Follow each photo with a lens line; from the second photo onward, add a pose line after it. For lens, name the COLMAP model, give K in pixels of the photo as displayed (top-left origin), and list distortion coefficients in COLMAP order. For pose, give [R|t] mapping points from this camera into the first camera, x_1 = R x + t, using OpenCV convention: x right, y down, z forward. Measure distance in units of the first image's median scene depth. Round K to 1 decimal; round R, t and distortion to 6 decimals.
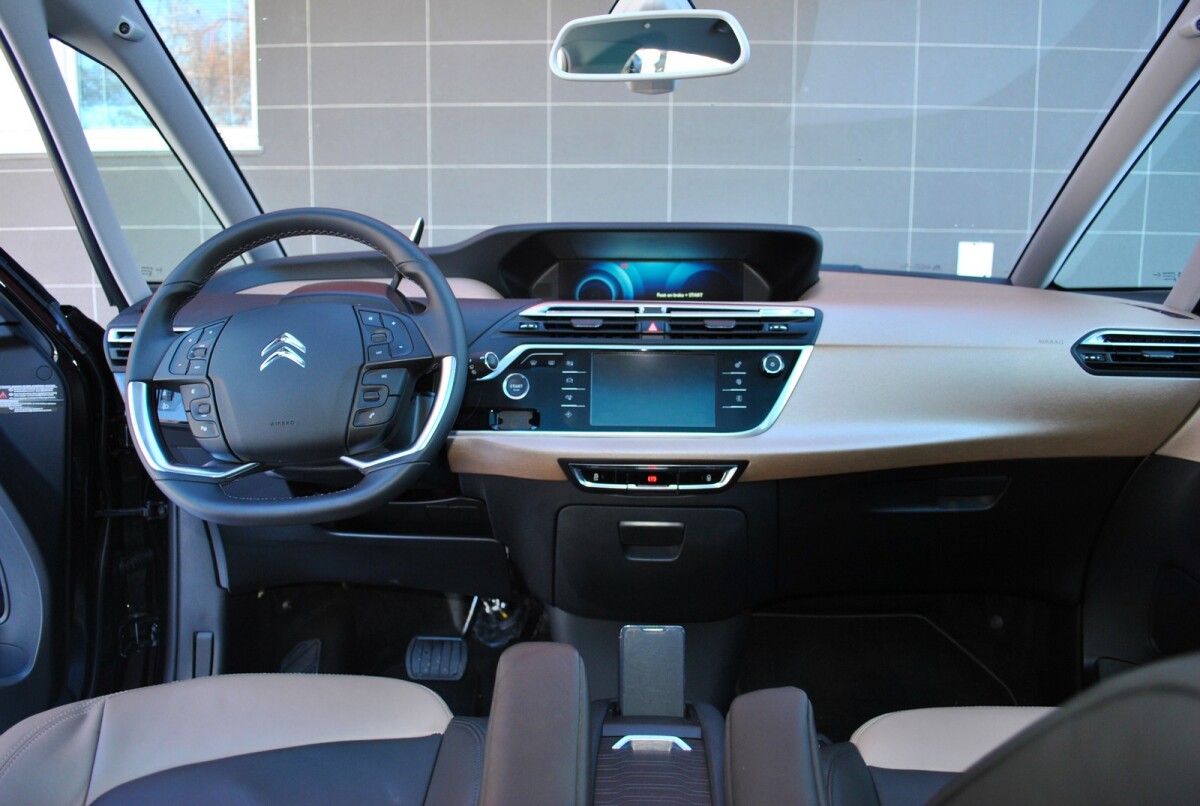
lens RADIAL K [[927.9, 0, 600.8], [0, 927.9, 405.6], [0, 0, 1]] dist [-0.081405, 0.006682]
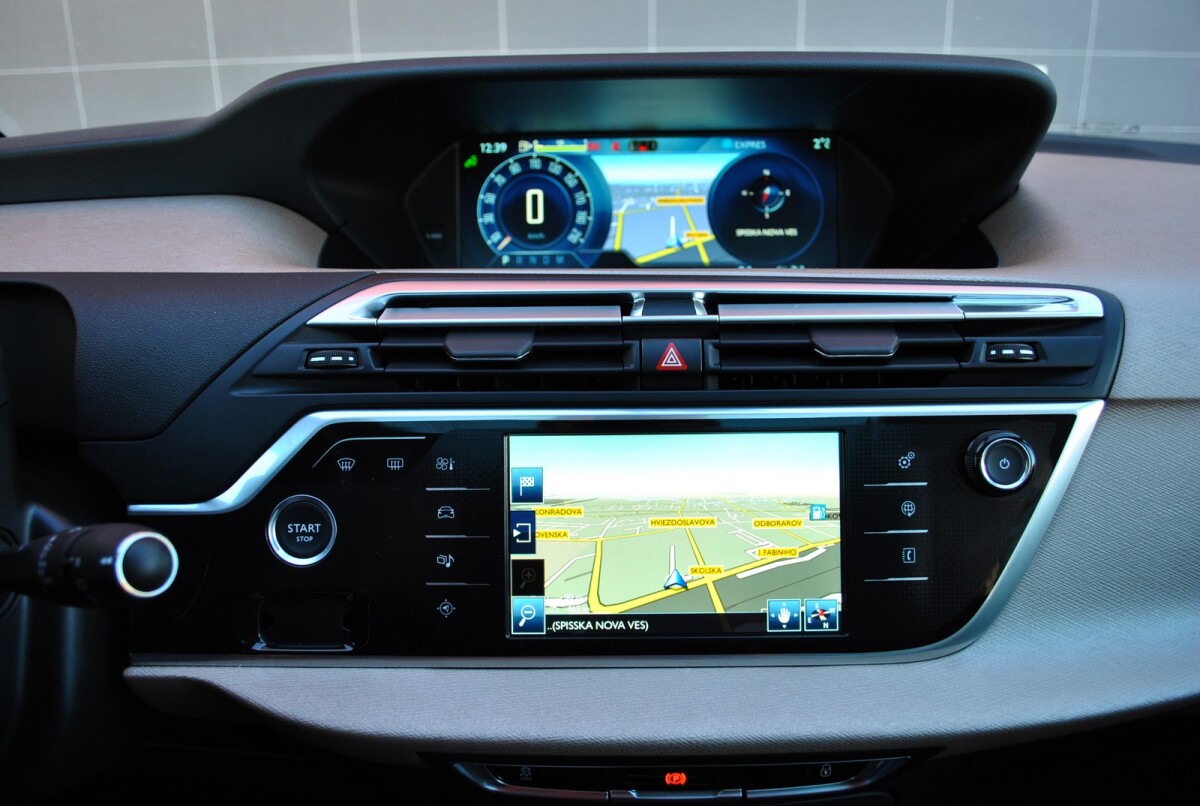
lens RADIAL K [[927.9, 0, 599.6], [0, 927.9, 404.6], [0, 0, 1]] dist [-0.081405, 0.006682]
pose [[0.999520, -0.025051, 0.018244, 0.021085], [0.021524, 0.984706, 0.172889, -0.129666], [-0.022296, -0.172414, 0.984772, 0.643437]]
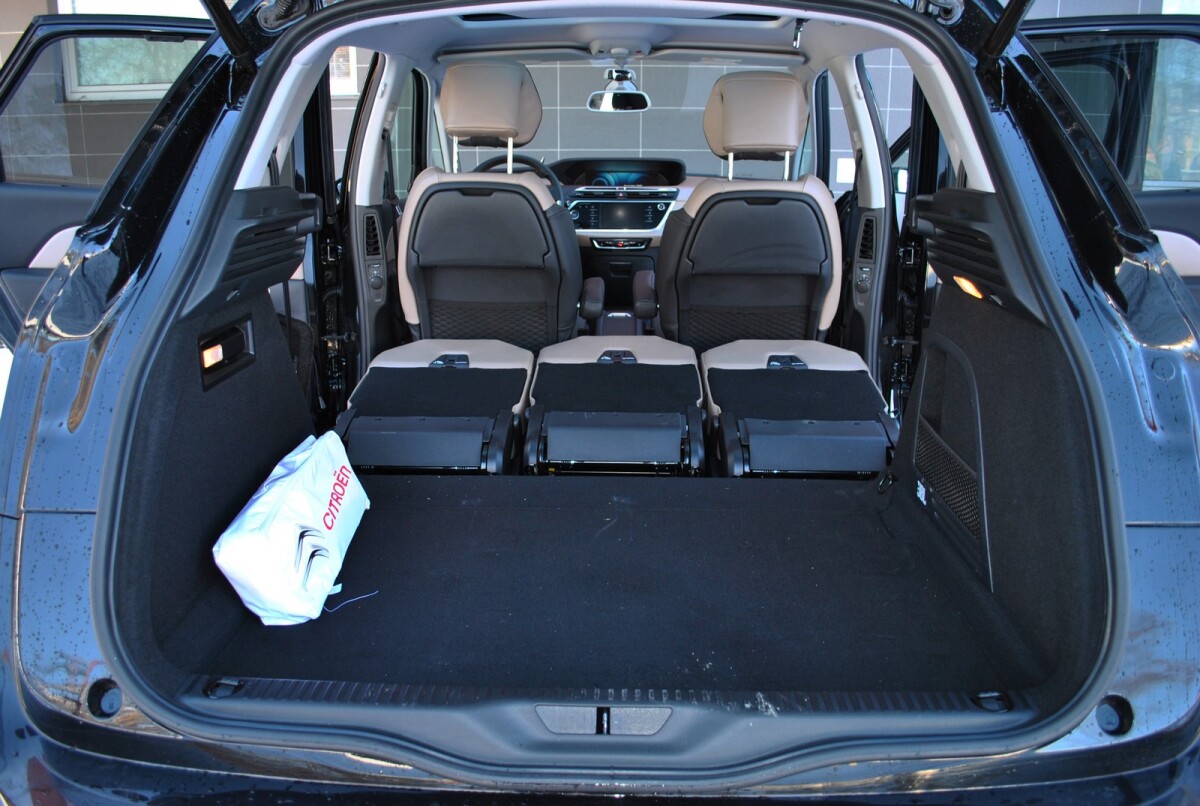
lens RADIAL K [[927.9, 0, 598.9], [0, 927.9, 397.0], [0, 0, 1]] dist [-0.081405, 0.006682]
pose [[0.999905, -0.000571, 0.013798, -0.054441], [-0.000561, 0.996642, 0.081876, 0.314255], [-0.013799, -0.081876, 0.996547, -1.966963]]
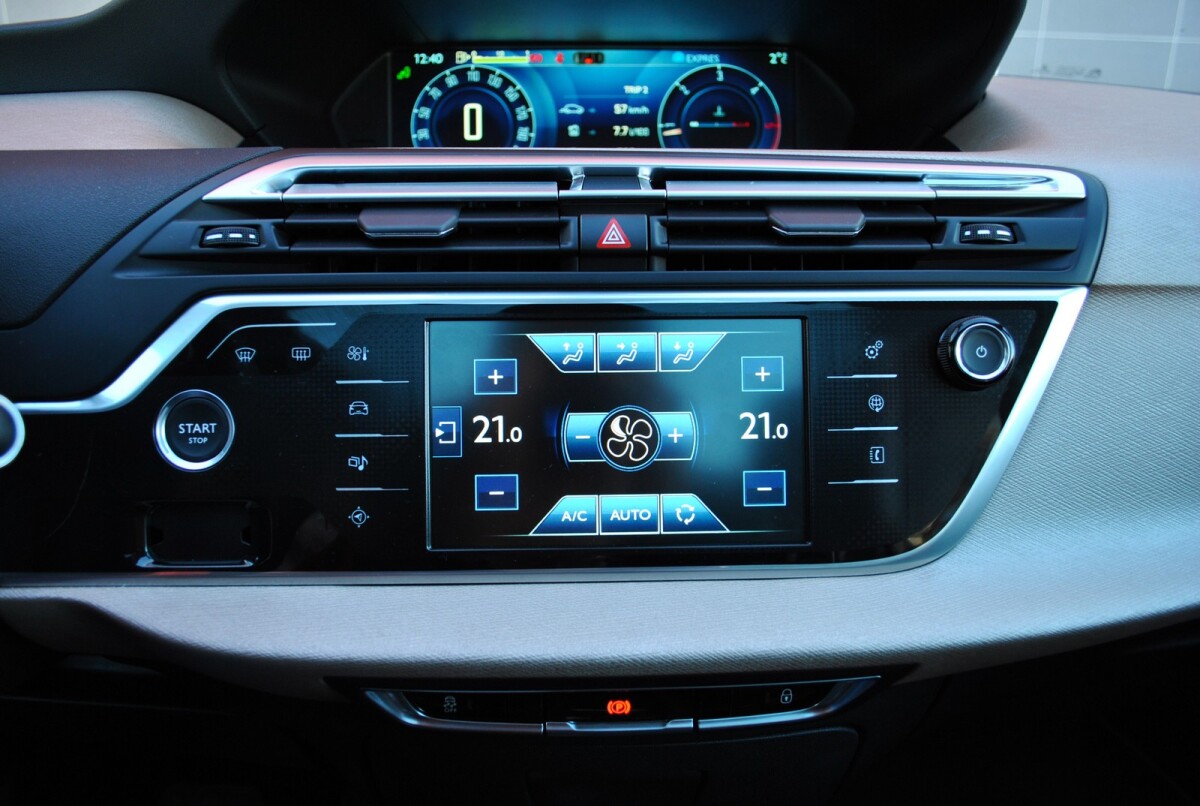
lens RADIAL K [[927.9, 0, 598.8], [0, 927.9, 403.8], [0, 0, 1]] dist [-0.081405, 0.006682]
pose [[0.997490, -0.025973, 0.065876, 0.028302], [0.013445, 0.982847, 0.183934, -0.085970], [-0.069523, -0.182587, 0.980729, 0.675632]]
